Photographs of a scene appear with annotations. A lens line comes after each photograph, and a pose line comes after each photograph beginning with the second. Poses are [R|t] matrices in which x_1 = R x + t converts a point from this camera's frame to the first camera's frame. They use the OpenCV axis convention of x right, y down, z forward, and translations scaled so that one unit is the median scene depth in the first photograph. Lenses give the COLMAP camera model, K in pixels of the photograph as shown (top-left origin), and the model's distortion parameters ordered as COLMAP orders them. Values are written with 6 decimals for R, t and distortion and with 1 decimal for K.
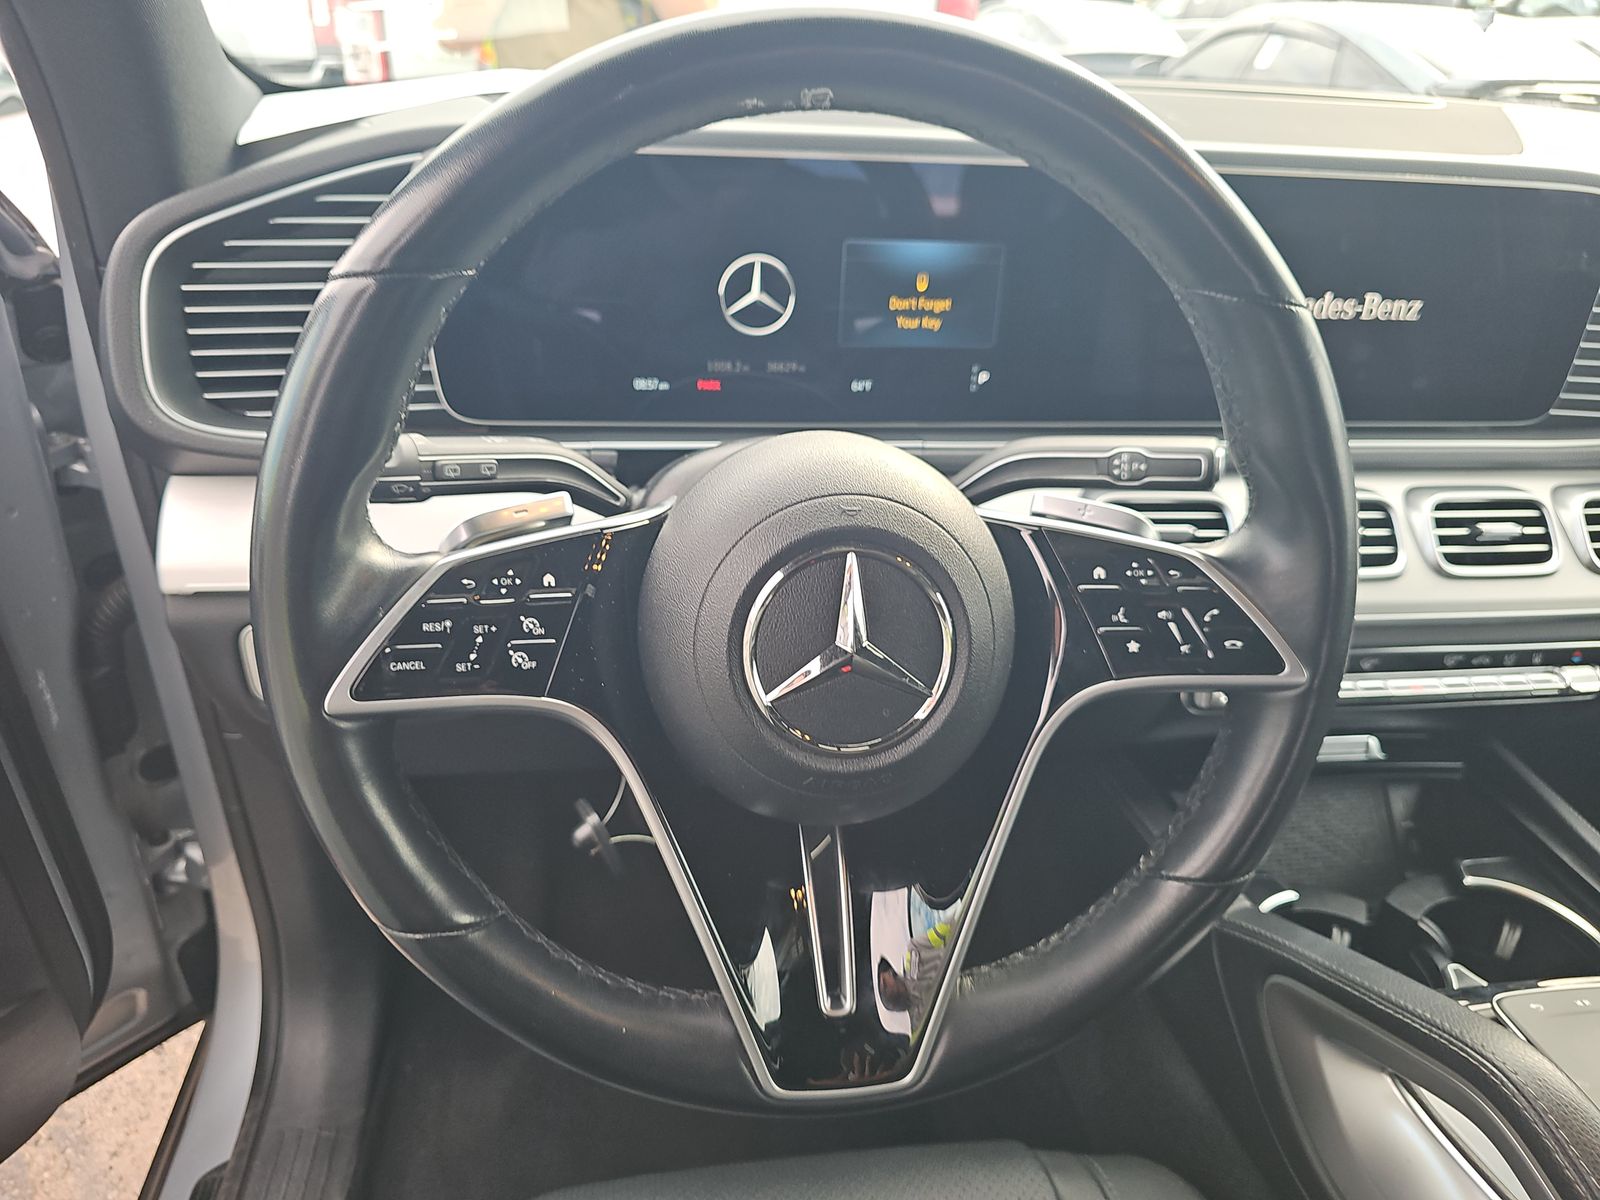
lens RADIAL K [[1080.4, 0, 800.0], [0, 1080.4, 600.0], [0, 0, 1]] dist [0.036108, -0.026226]
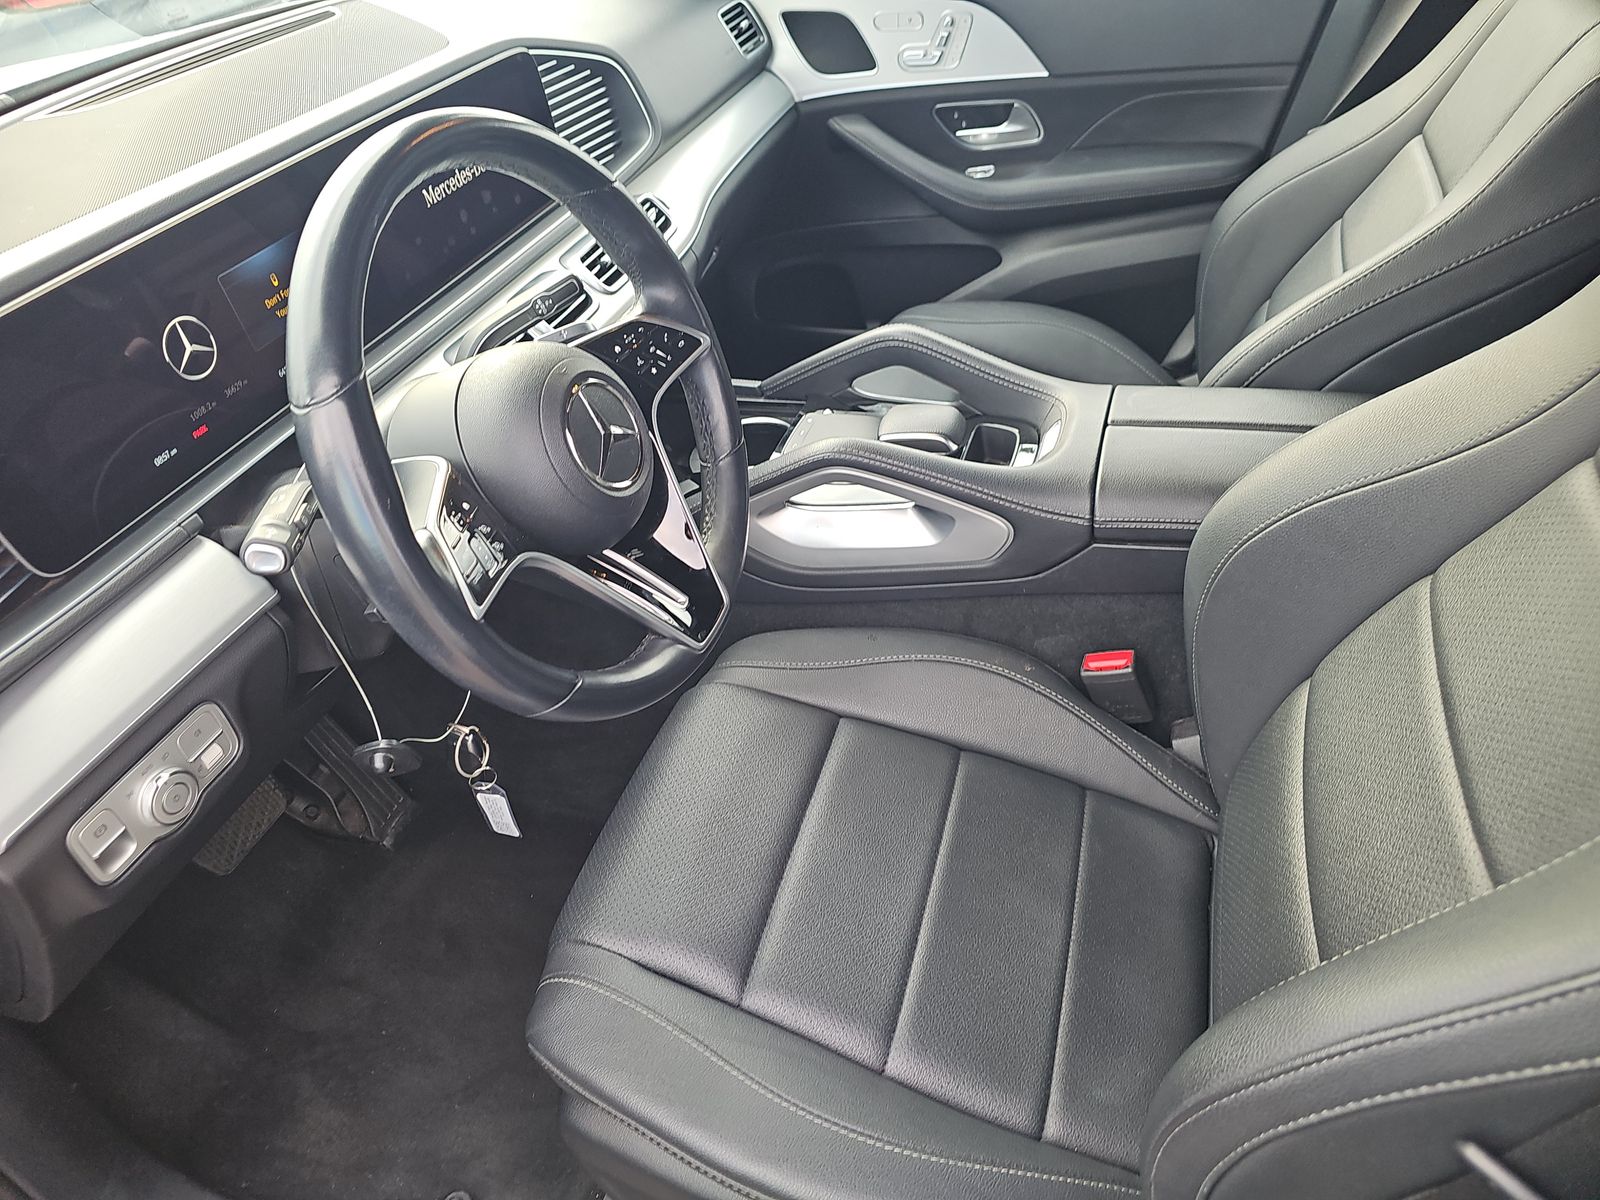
lens RADIAL K [[1080.4, 0, 800.0], [0, 1080.4, 600.0], [0, 0, 1]] dist [0.036108, -0.026226]
pose [[0.431937, -0.640543, 0.634929, -0.911130], [0.540422, 0.747426, 0.386391, -0.218351], [-0.722062, 0.176233, 0.669005, -0.364400]]
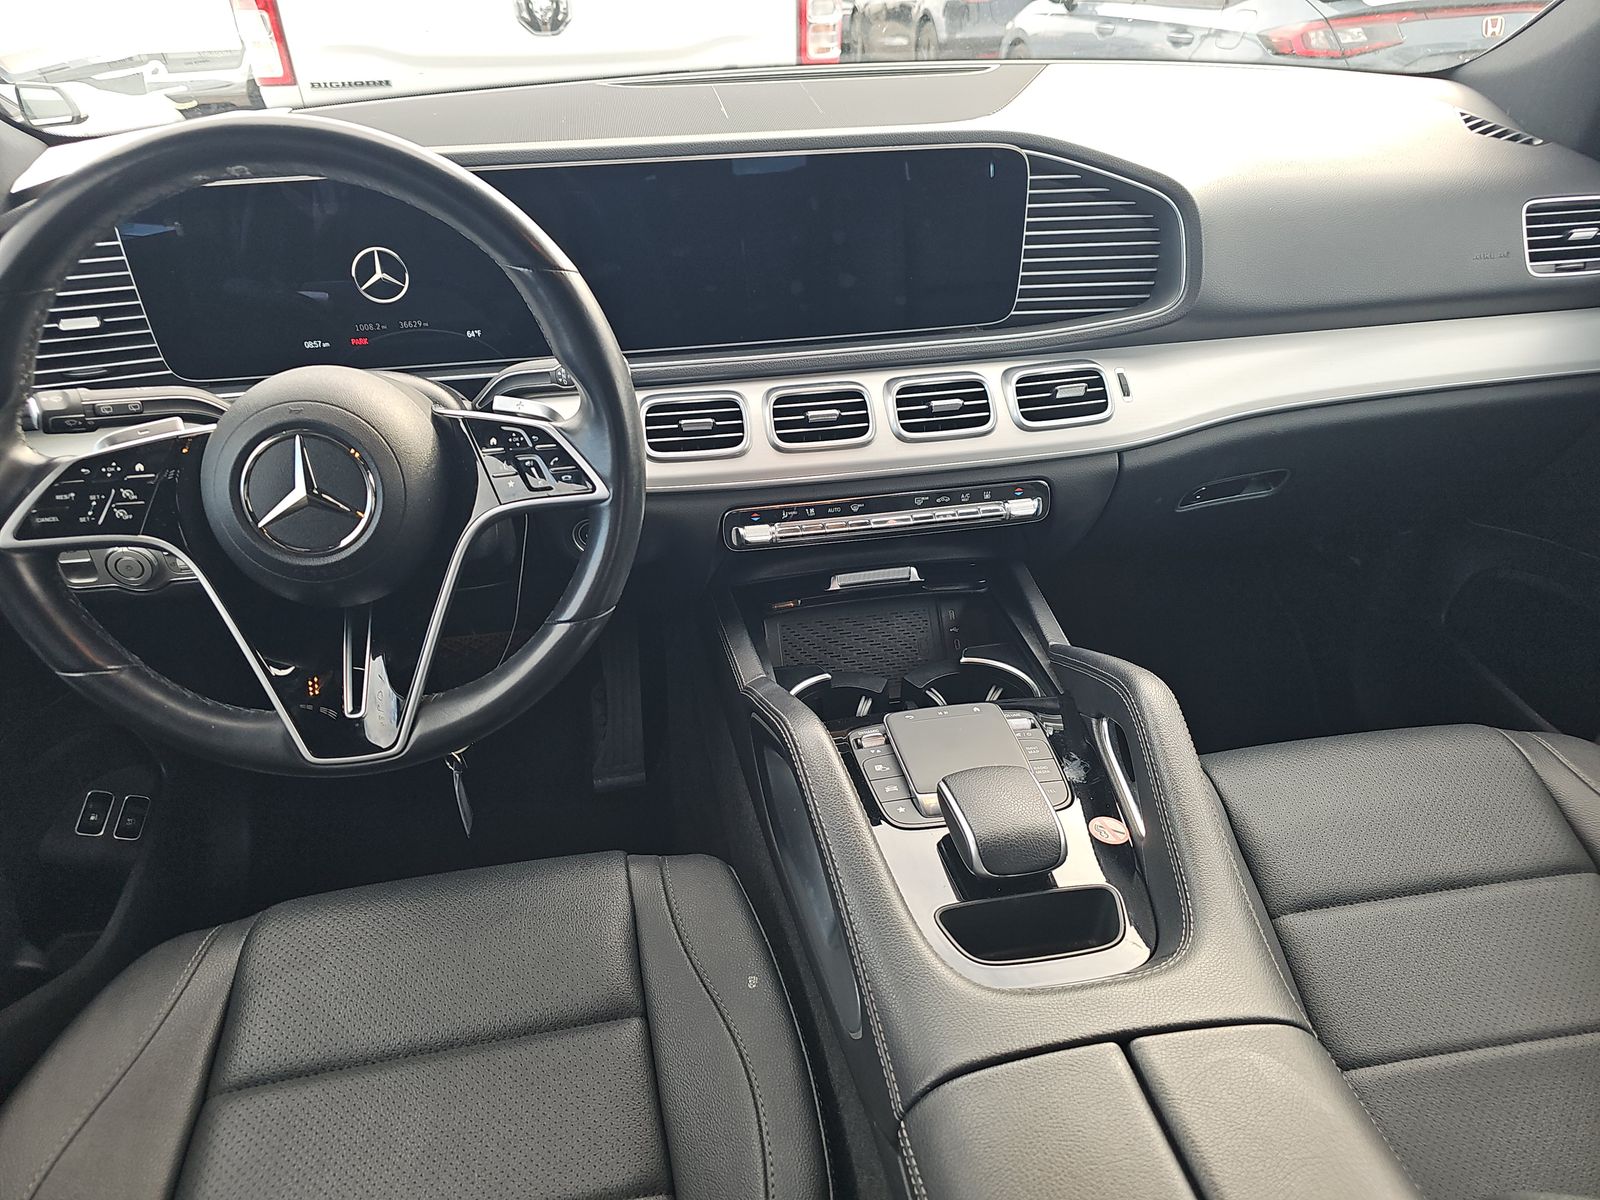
lens RADIAL K [[1080.4, 0, 800.0], [0, 1080.4, 600.0], [0, 0, 1]] dist [0.036108, -0.026226]
pose [[0.997056, -0.075548, -0.013131, 0.626482], [0.076103, 0.995907, 0.048766, 0.143138], [0.009393, -0.049622, 0.998724, -0.546524]]
